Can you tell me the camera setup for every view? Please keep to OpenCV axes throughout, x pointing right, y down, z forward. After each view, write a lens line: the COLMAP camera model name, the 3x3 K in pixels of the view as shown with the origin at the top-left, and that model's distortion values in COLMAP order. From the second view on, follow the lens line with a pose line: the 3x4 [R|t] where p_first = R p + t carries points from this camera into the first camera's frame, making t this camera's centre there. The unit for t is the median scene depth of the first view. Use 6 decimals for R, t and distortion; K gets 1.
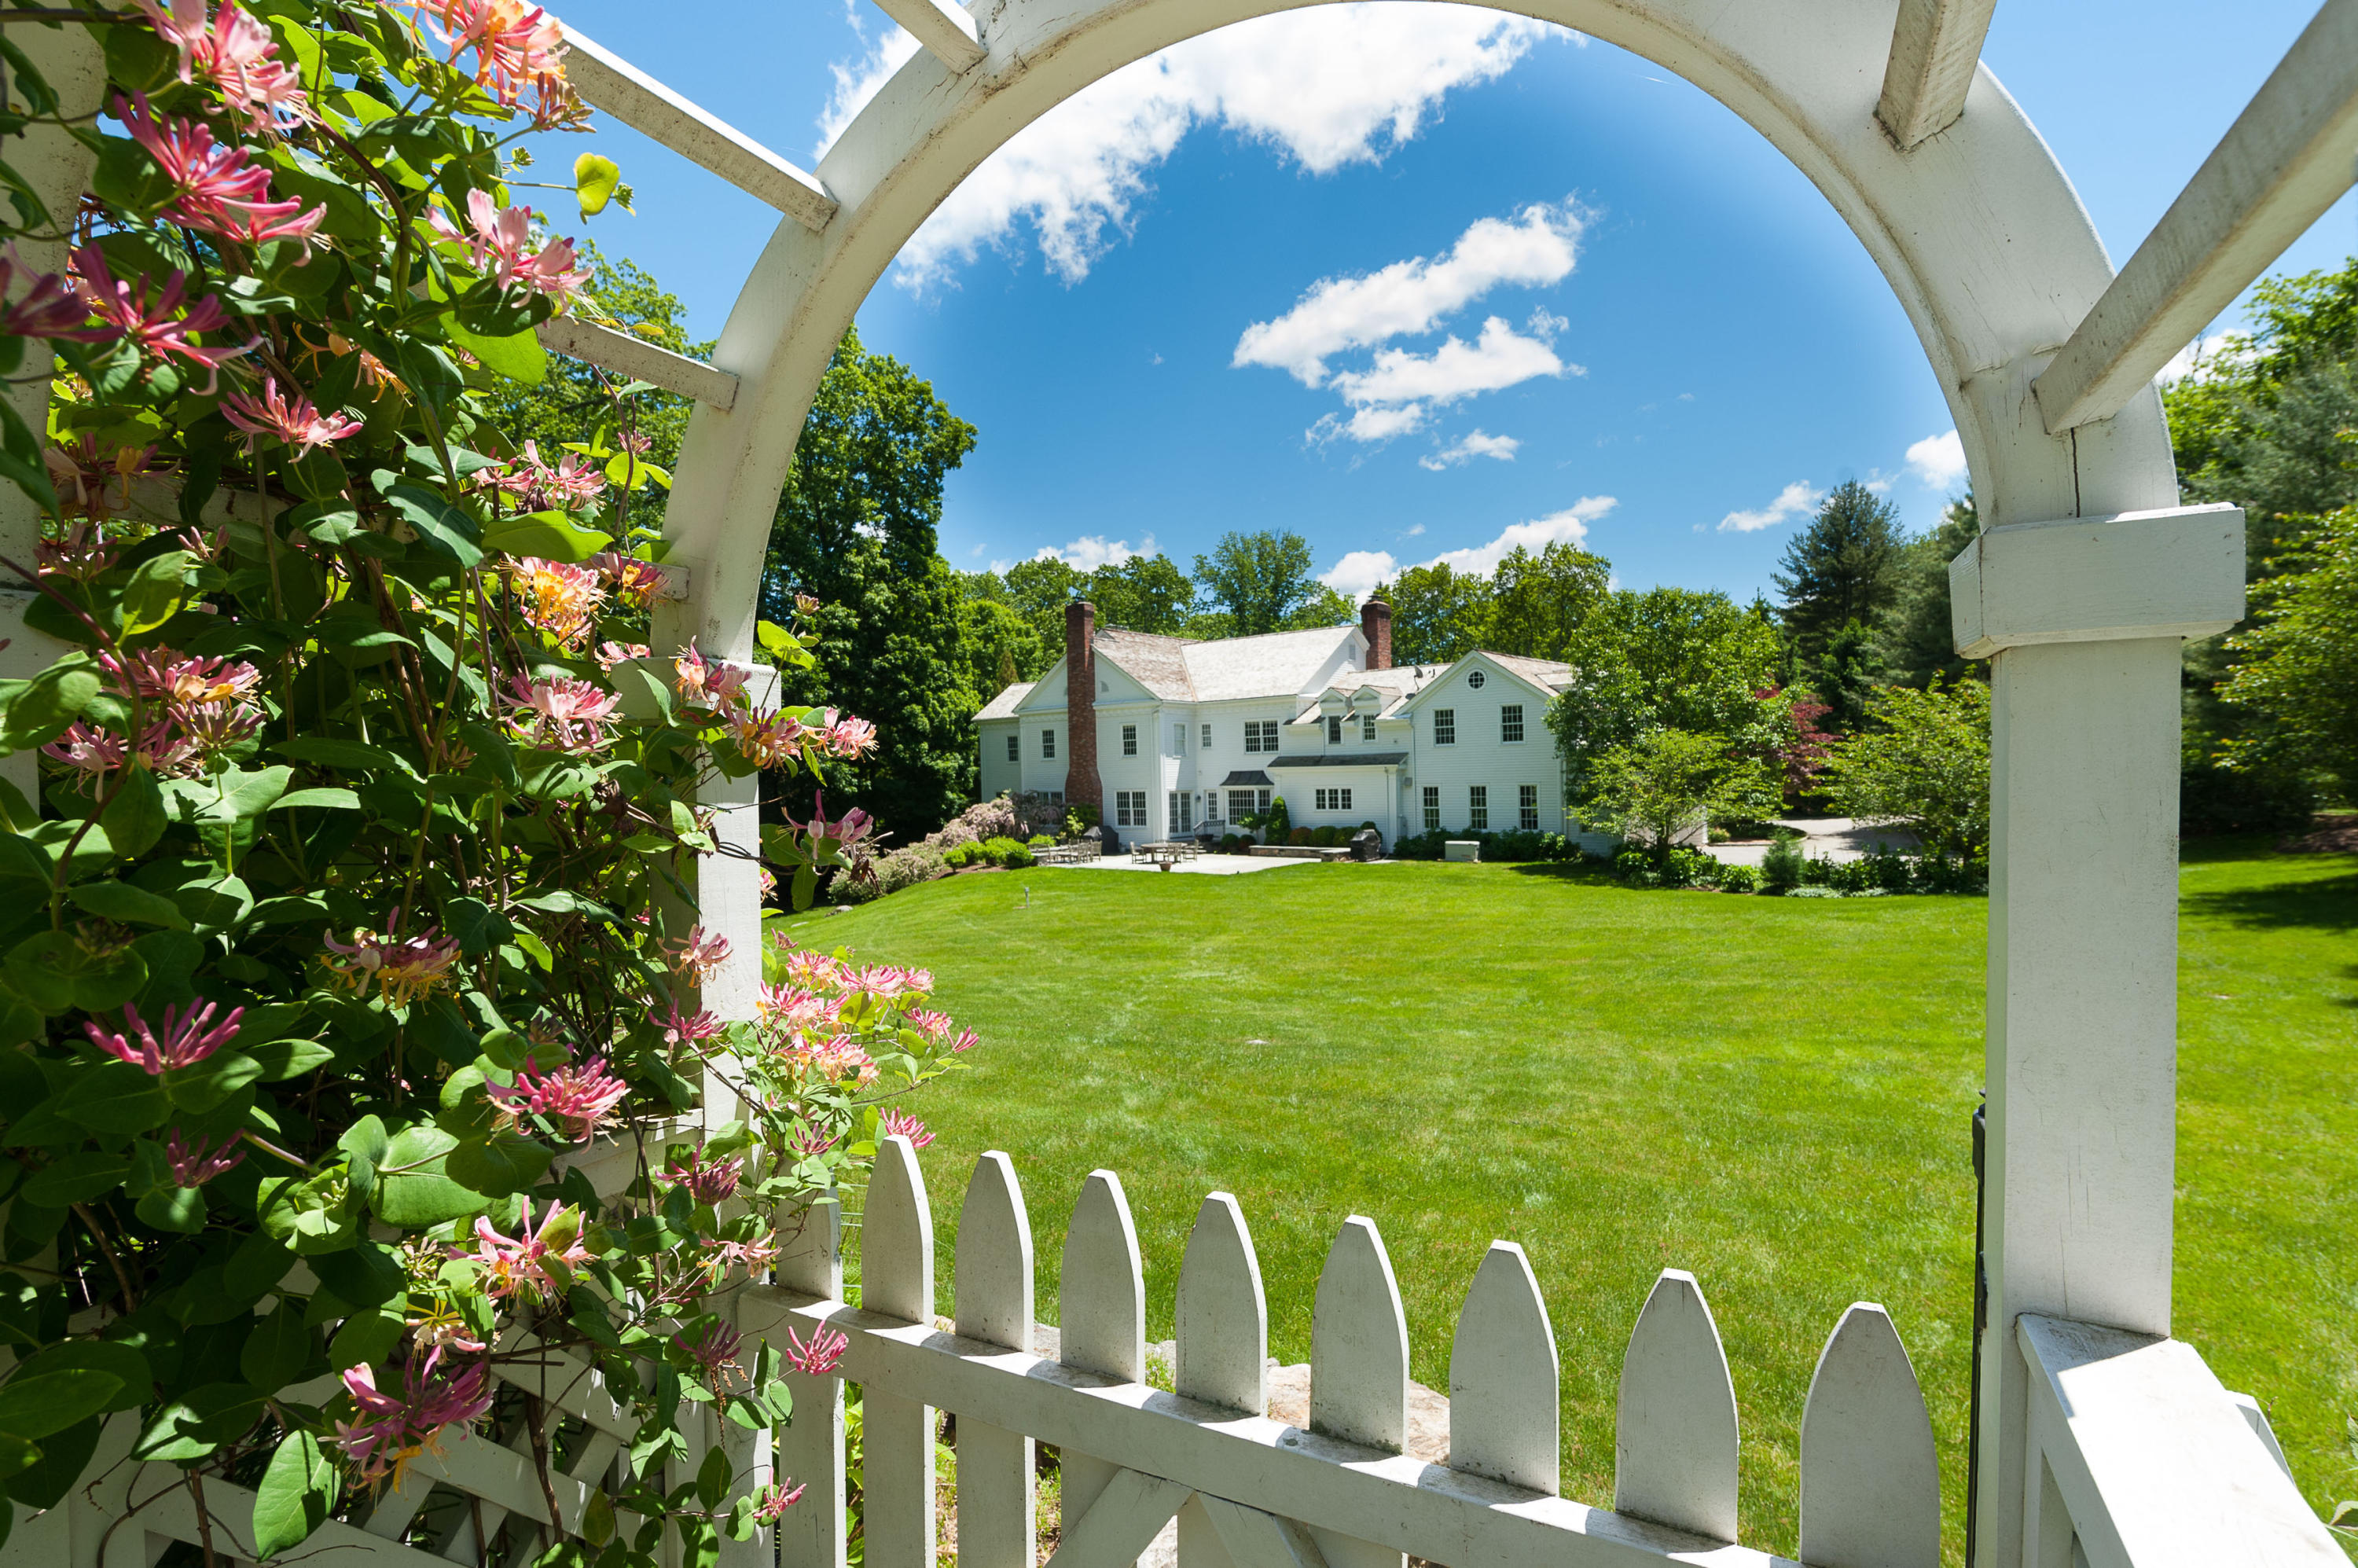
lens RADIAL K [[1179.4, 0, 1179.0], [0, 1179.4, 784.0], [0, 0, 1]] dist [-0.041075, 0.001227]
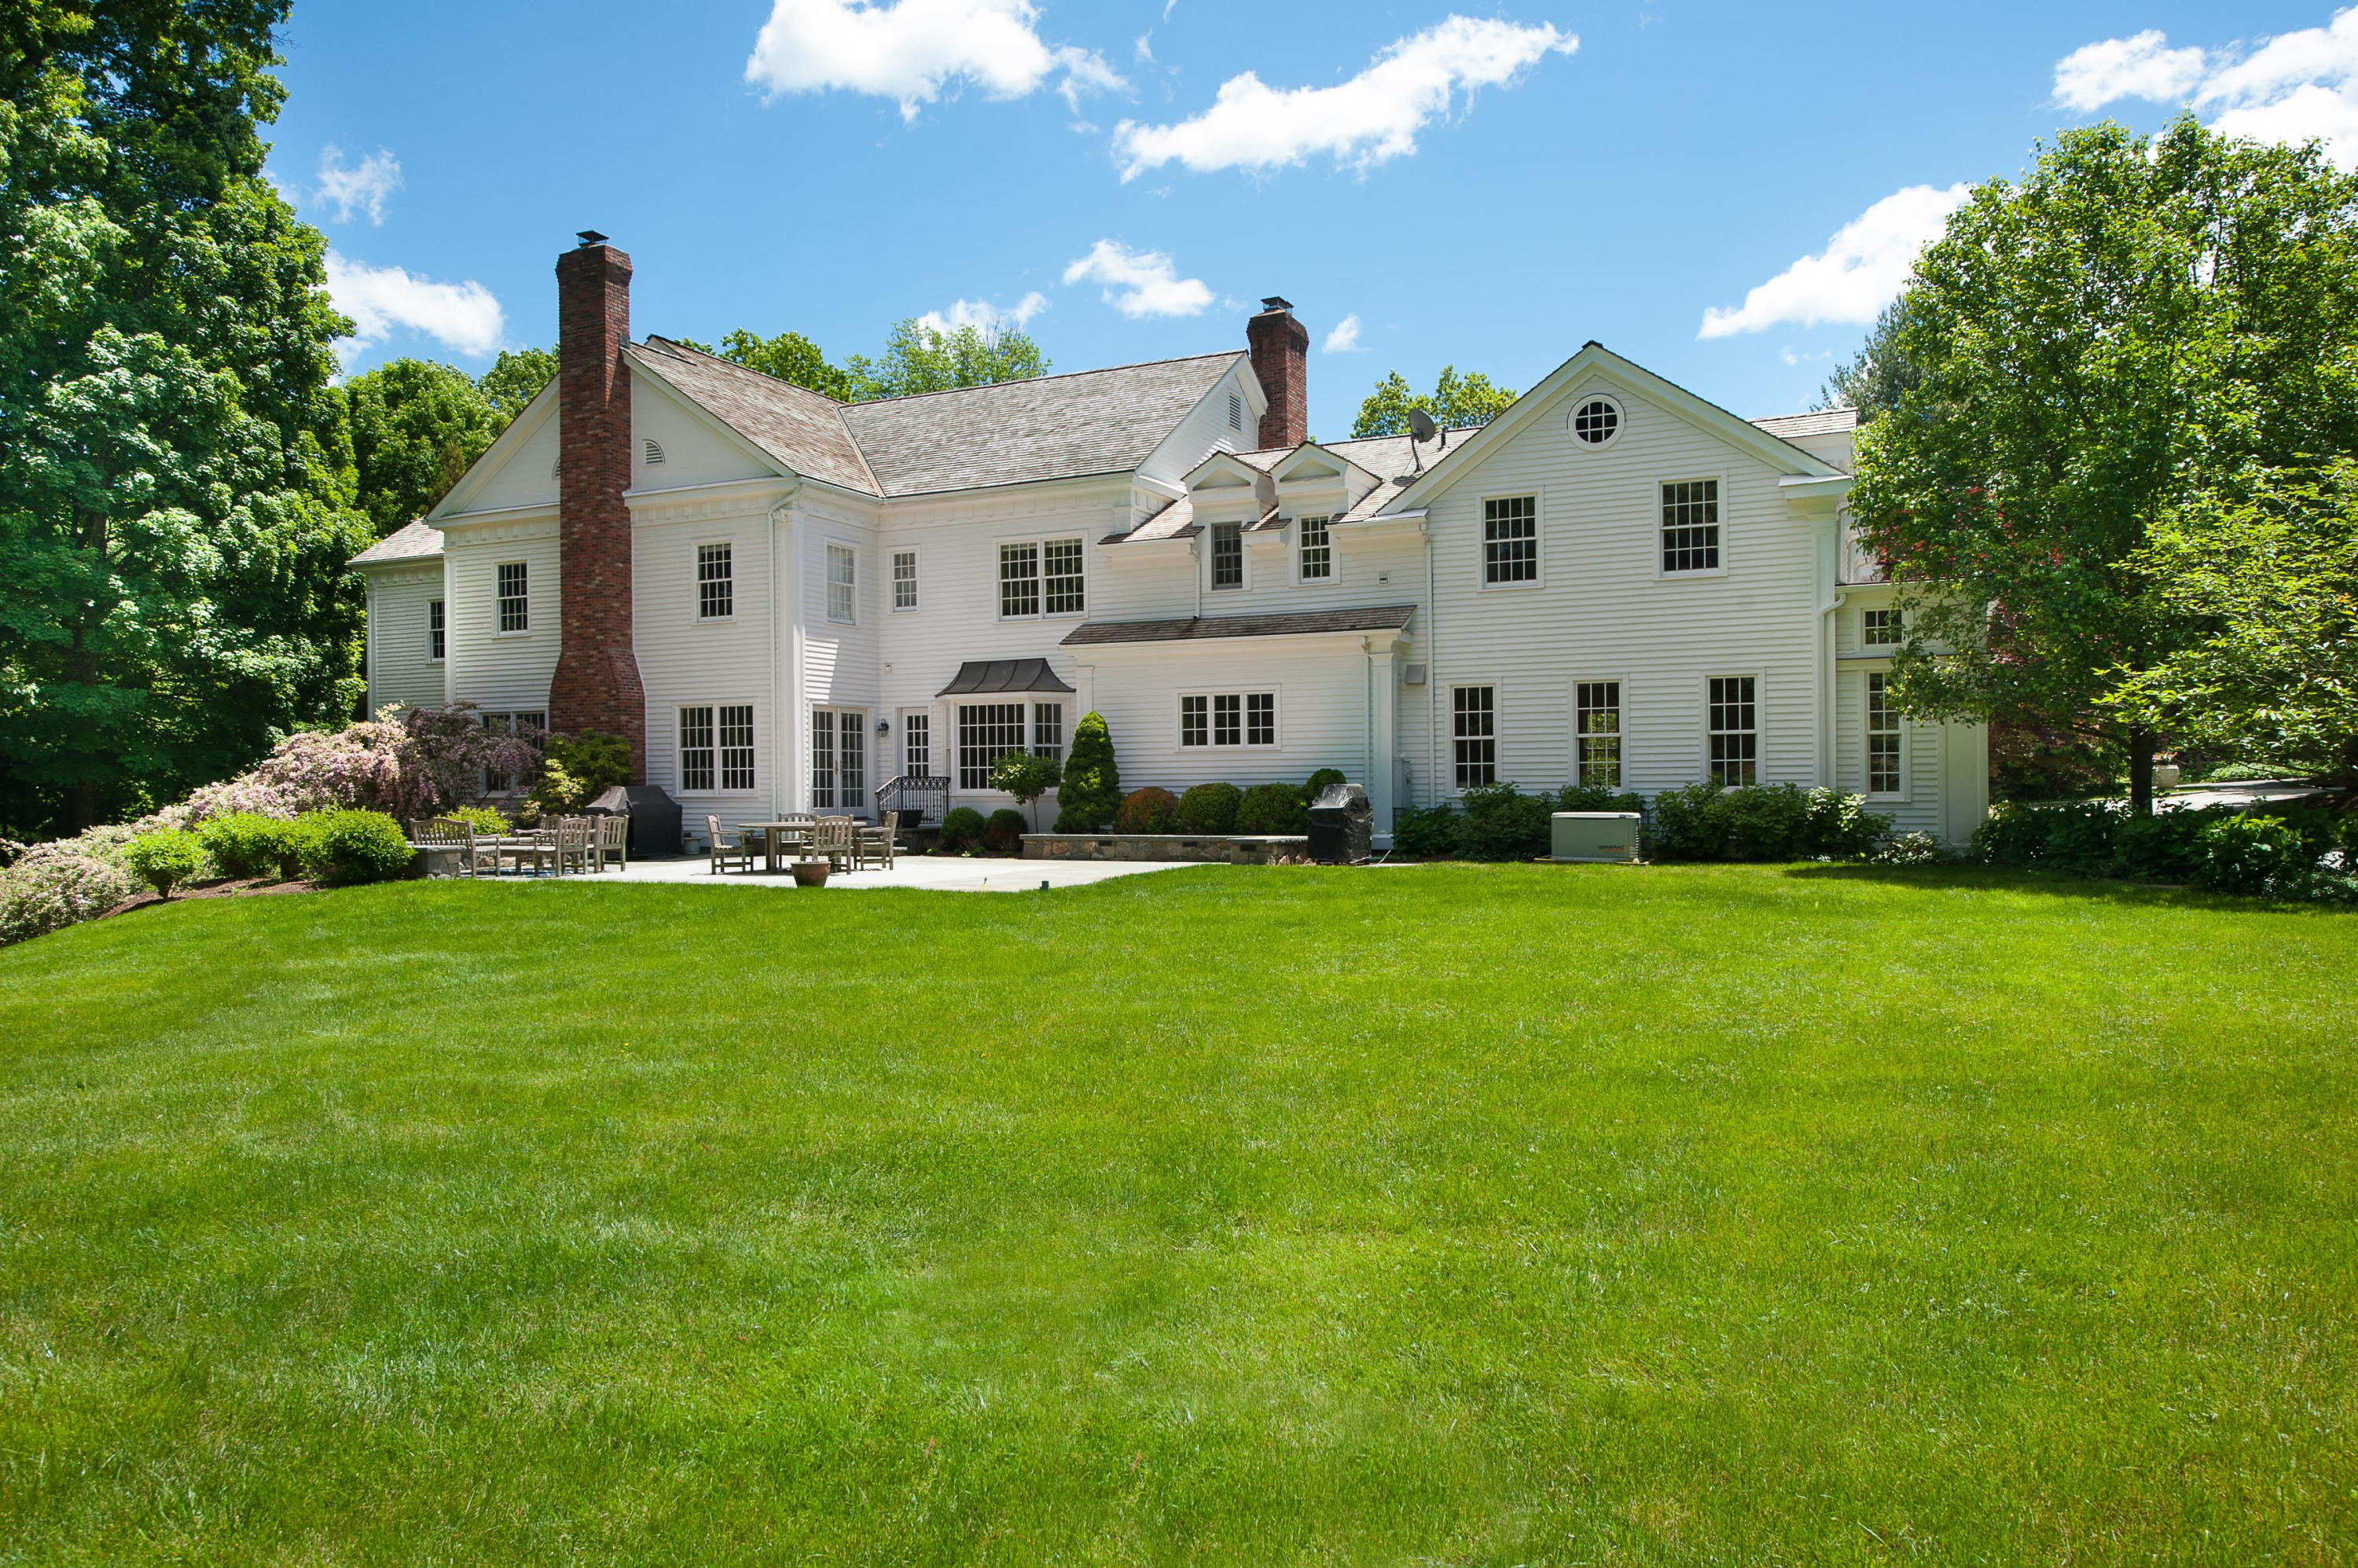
lens RADIAL K [[1646.2, 0, 1181.5], [0, 1646.2, 773.5], [0, 0, 1]] dist [0.006461, 0.003752]
pose [[0.974251, 0.014026, 0.225028, -0.012277], [-0.009795, 0.999754, -0.019906, 0.040383], [-0.225252, 0.017190, 0.974149, 0.418254]]
